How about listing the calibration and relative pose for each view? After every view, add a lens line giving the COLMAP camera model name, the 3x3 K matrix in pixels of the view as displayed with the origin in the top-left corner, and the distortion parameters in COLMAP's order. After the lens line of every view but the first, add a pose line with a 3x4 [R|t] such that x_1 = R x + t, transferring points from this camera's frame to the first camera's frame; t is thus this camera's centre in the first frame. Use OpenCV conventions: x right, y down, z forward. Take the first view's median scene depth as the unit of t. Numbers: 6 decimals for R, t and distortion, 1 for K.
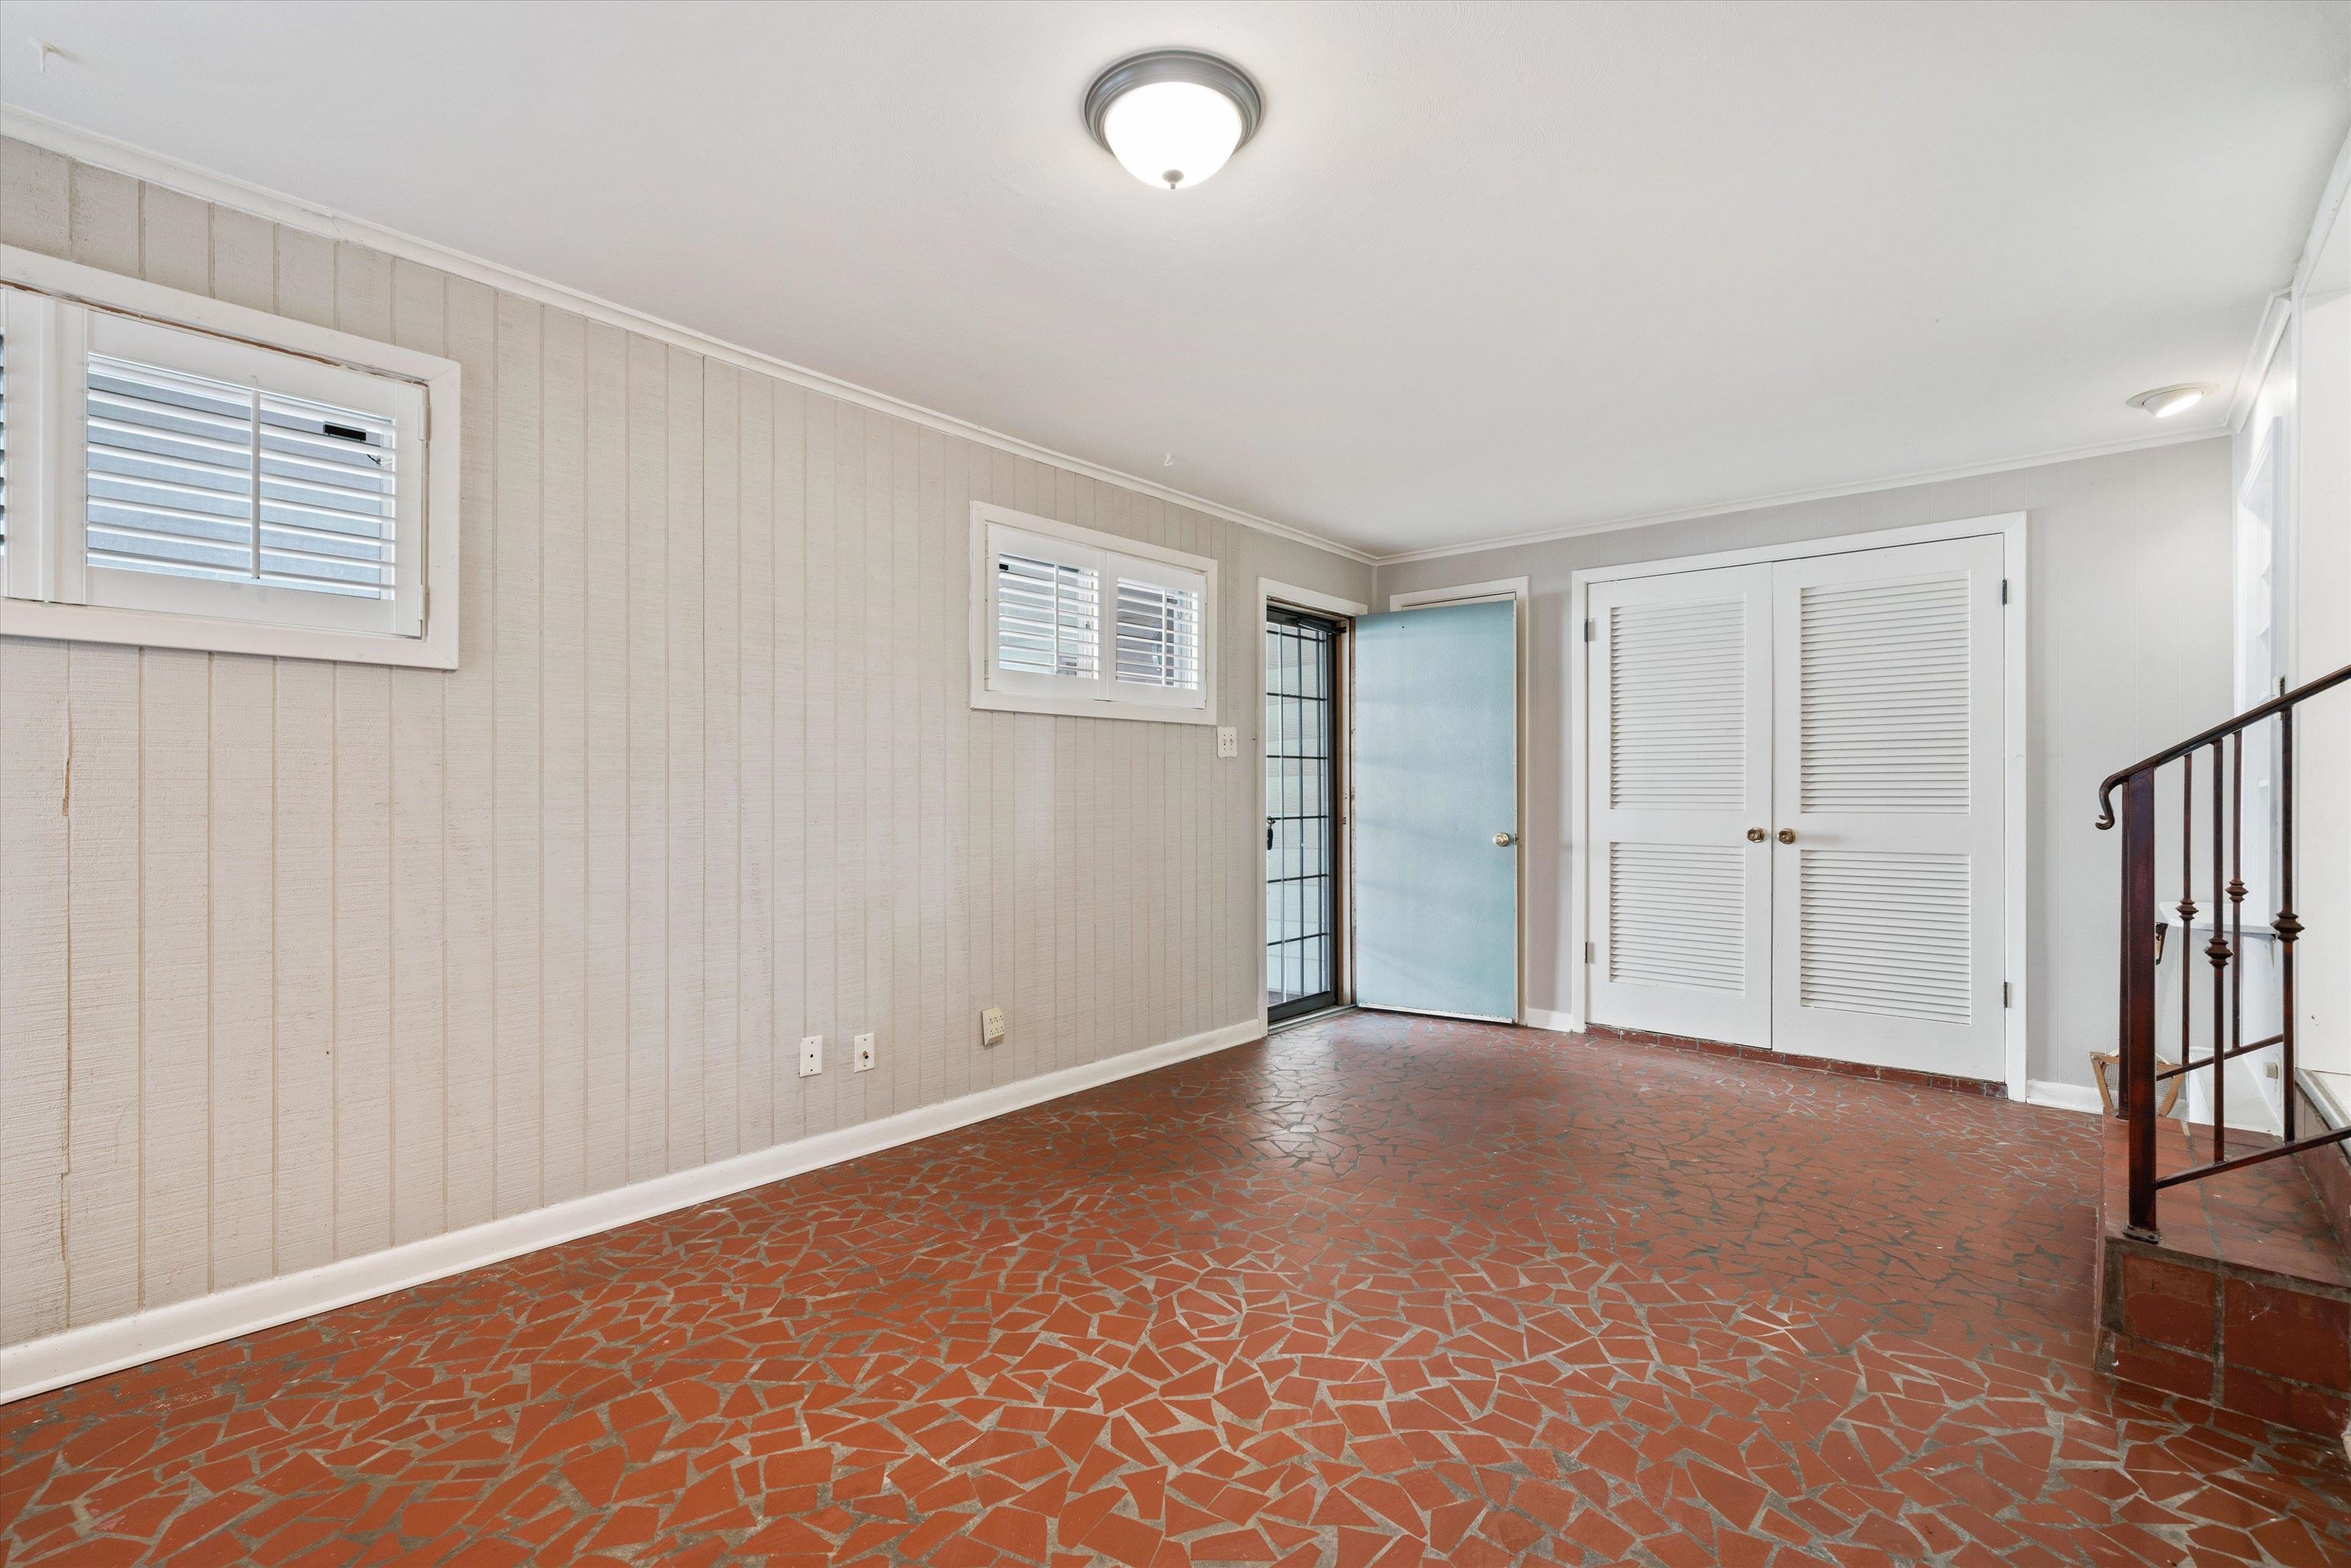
lens RADIAL K [[1109.9, 0, 1180.6], [0, 1109.9, 790.1], [0, 0, 1]] dist [0.001601, 0.001617]
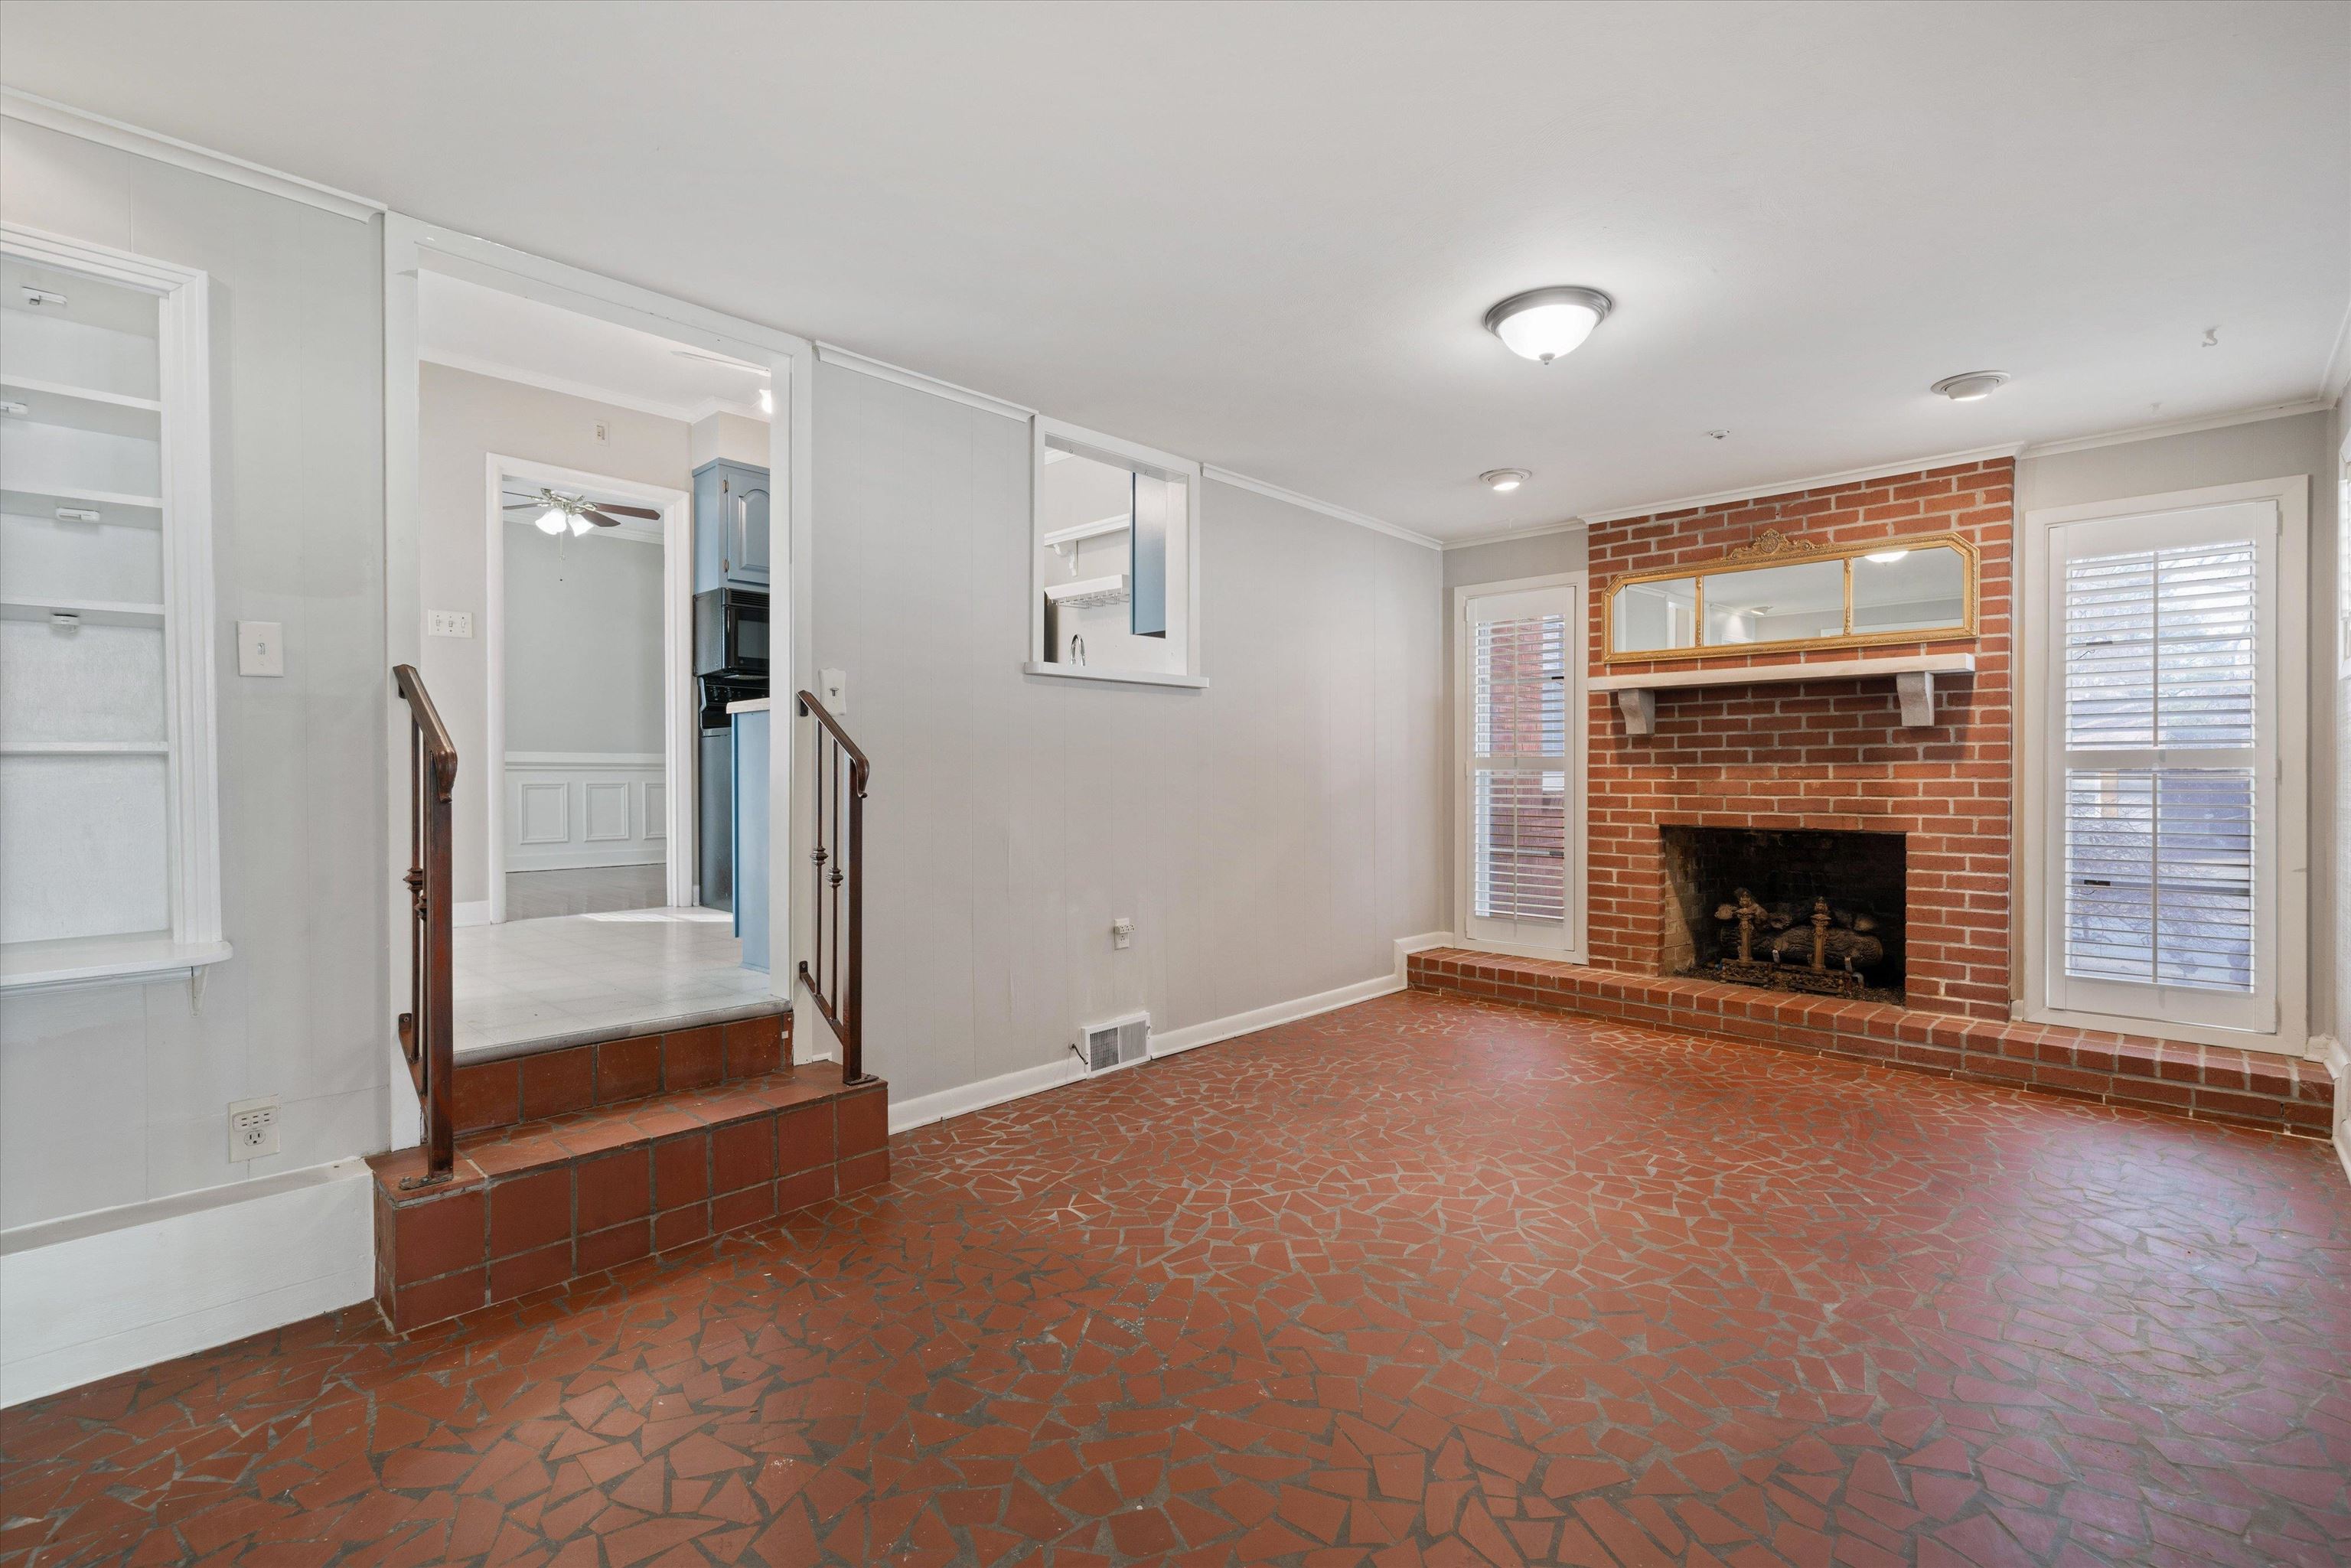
lens RADIAL K [[1109.9, 0, 1185.8], [0, 1109.9, 785.2], [0, 0, 1]] dist [0.001601, 0.001617]
pose [[-0.999232, -0.003521, 0.039035, 0.393605], [-0.003291, 0.999977, 0.005961, 0.011945], [-0.039055, 0.005828, -0.999220, 2.381451]]
